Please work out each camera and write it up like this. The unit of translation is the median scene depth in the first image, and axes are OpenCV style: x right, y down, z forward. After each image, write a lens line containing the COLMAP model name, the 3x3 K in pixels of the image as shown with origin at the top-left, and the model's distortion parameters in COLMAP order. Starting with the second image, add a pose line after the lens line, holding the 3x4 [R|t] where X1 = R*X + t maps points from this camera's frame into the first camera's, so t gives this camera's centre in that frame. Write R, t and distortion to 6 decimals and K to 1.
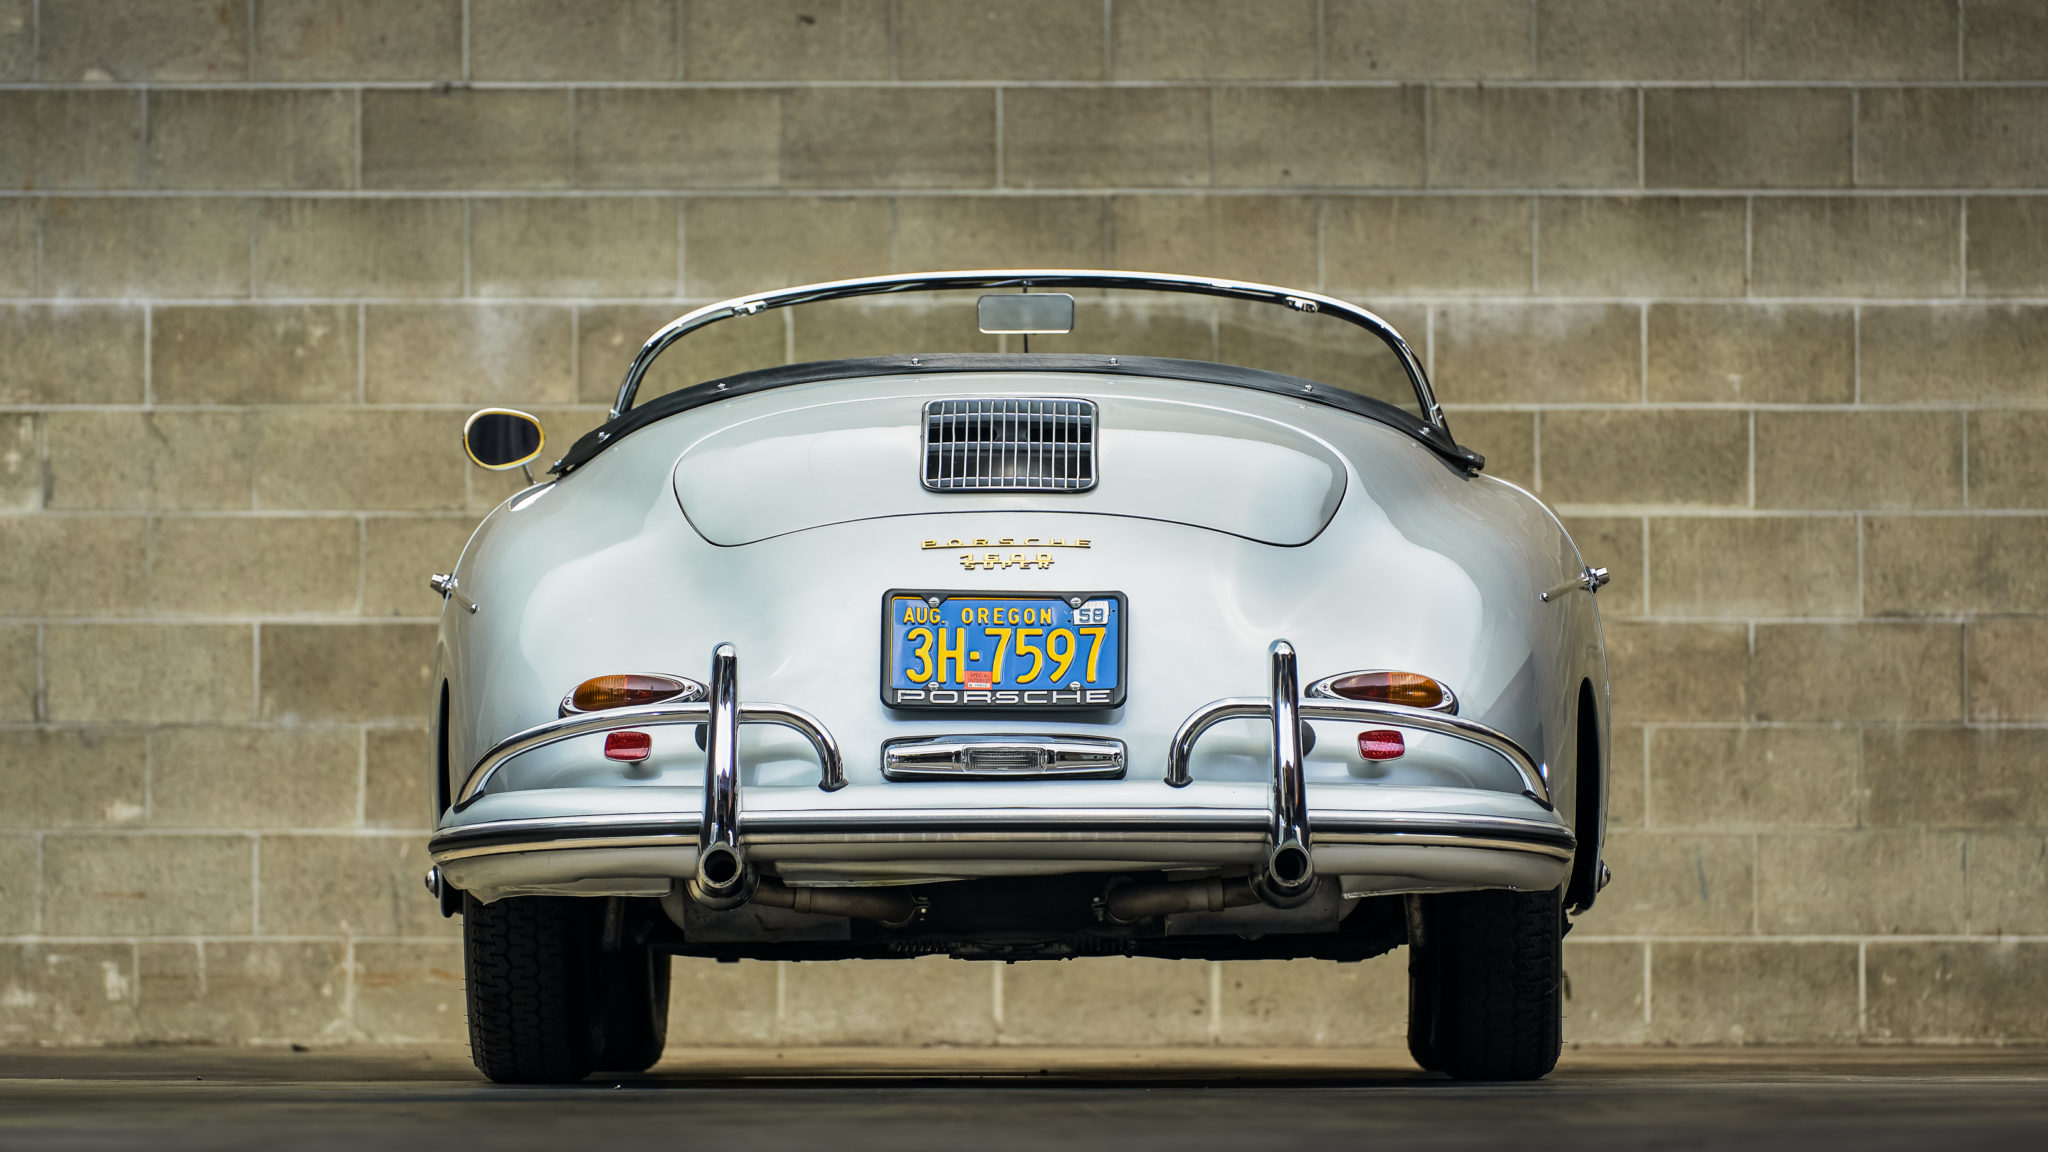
lens RADIAL K [[2628.4, 0, 1027.0], [0, 2628.4, 579.6], [0, 0, 1]] dist [0.001790, 0.000000]
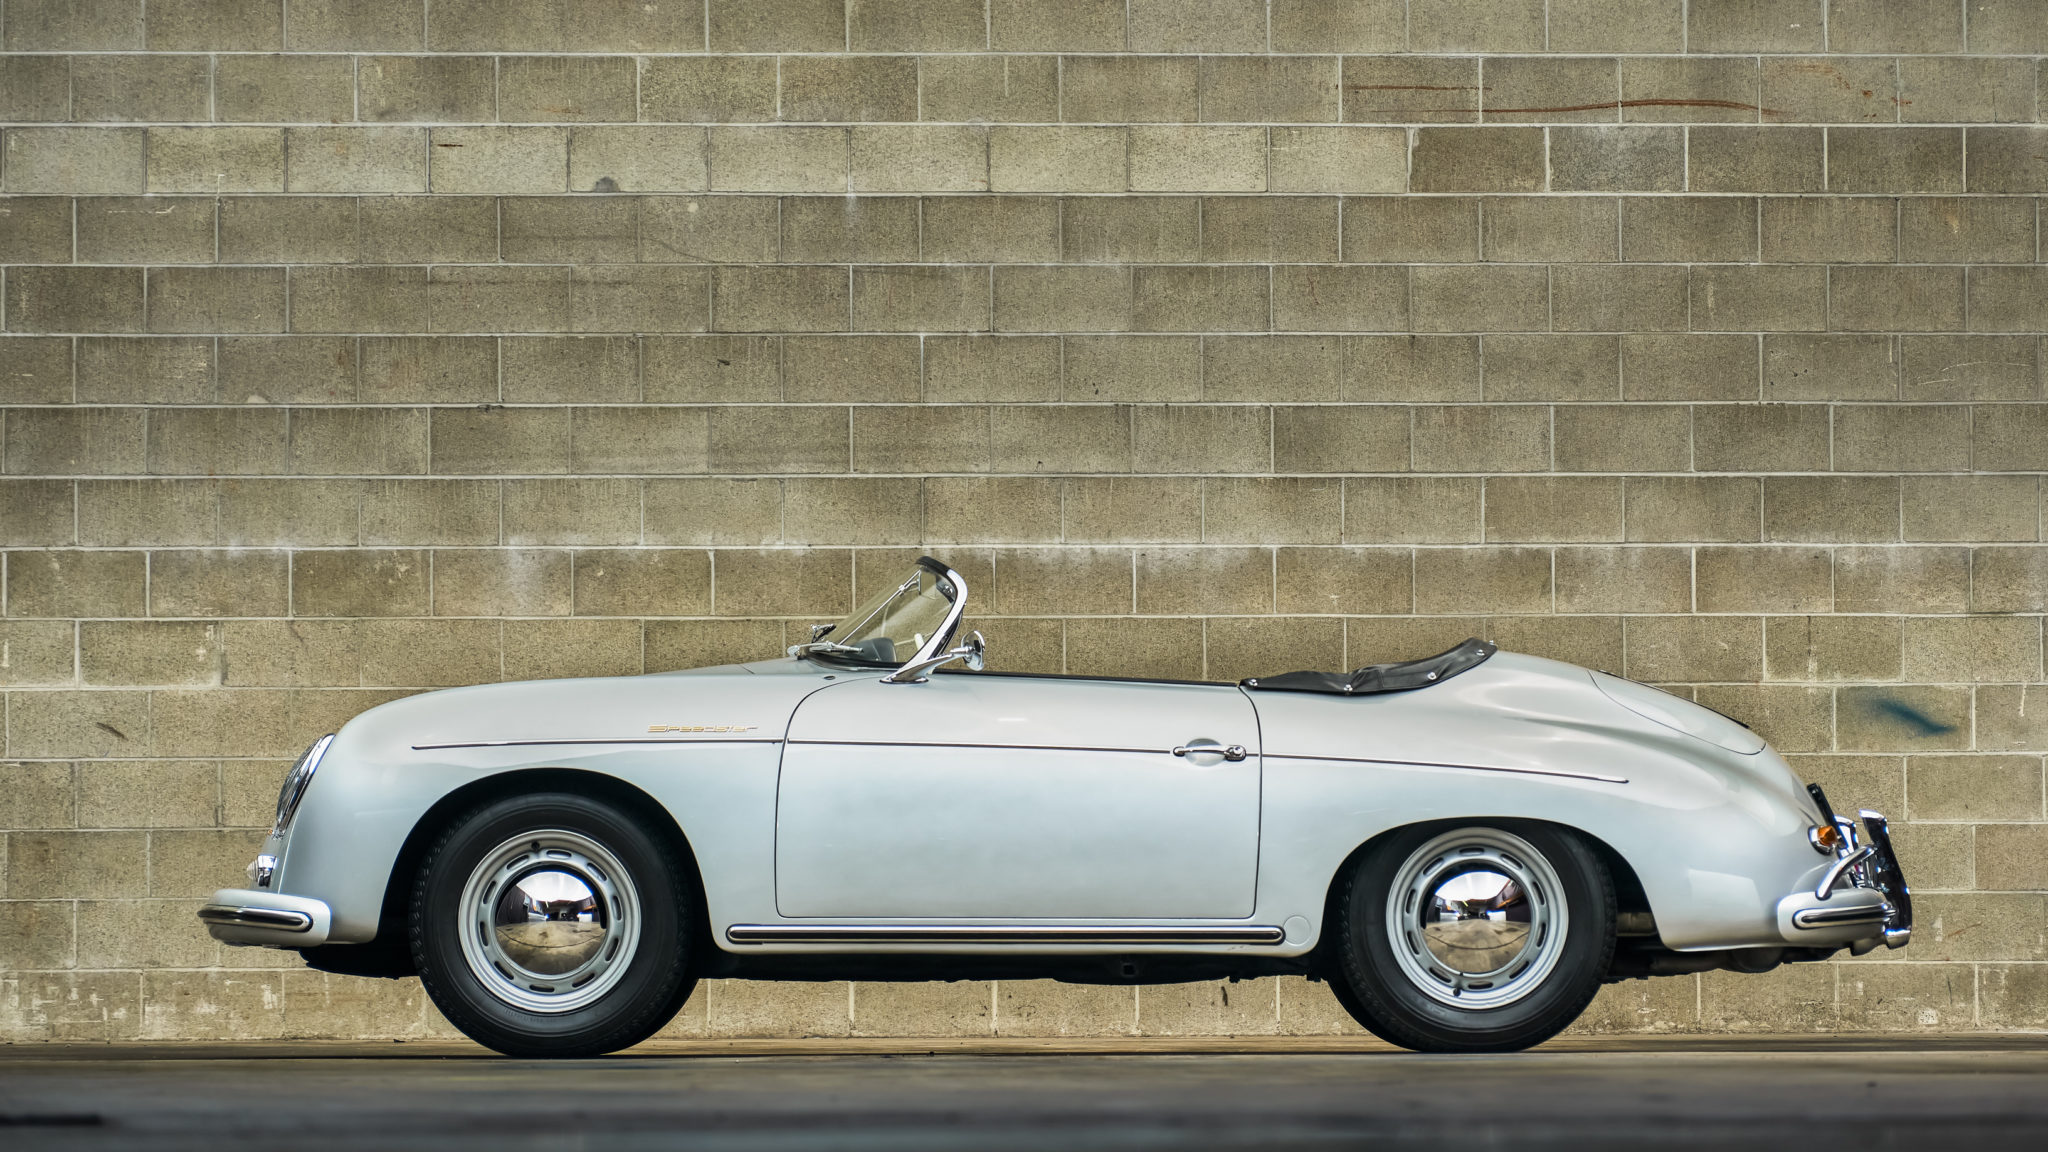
lens RADIAL K [[2628.4, 0, 1026.9], [0, 2628.4, 573.7], [0, 0, 1]] dist [0.001790, 0.000000]
pose [[0.999981, -0.003184, 0.005256, 0.082379], [0.003198, 0.999991, -0.002726, -0.085824], [-0.005247, 0.002743, 0.999982, -0.518239]]
